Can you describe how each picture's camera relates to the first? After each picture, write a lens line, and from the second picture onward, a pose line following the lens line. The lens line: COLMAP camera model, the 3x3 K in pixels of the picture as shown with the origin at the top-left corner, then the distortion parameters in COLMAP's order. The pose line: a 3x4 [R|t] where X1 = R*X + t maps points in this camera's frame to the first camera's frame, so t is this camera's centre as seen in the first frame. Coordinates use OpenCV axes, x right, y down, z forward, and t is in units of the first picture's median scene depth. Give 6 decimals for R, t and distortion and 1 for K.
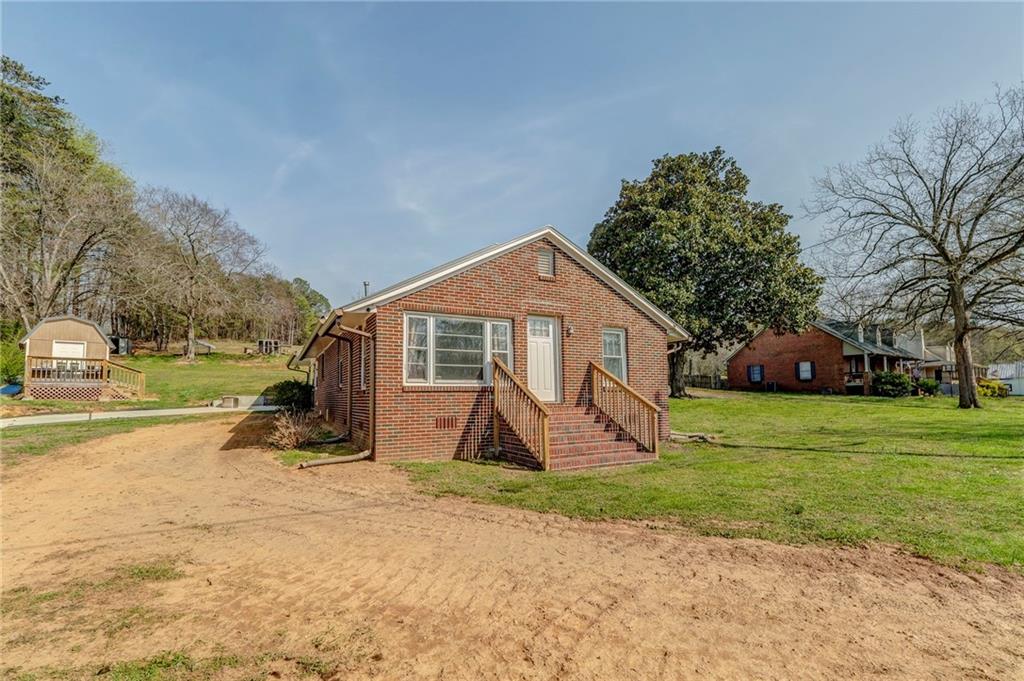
lens RADIAL K [[438.5, 0, 512.0], [0, 438.5, 340.5], [0, 0, 1]] dist [0.001491, 0.000288]
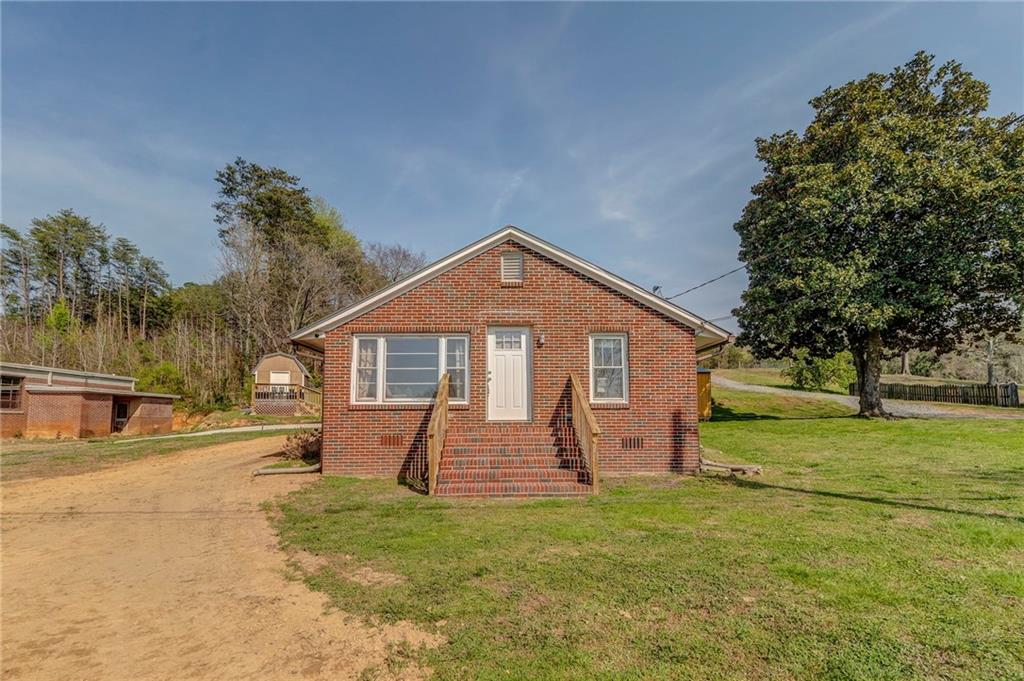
lens RADIAL K [[454.2, 0, 515.5], [0, 454.2, 359.8], [0, 0, 1]] dist [0.002592, 0.000558]
pose [[0.891965, -0.048401, -0.449506, 0.436241], [0.053069, 0.998588, -0.002217, 0.013905], [0.448979, -0.021877, 0.893275, 0.144564]]
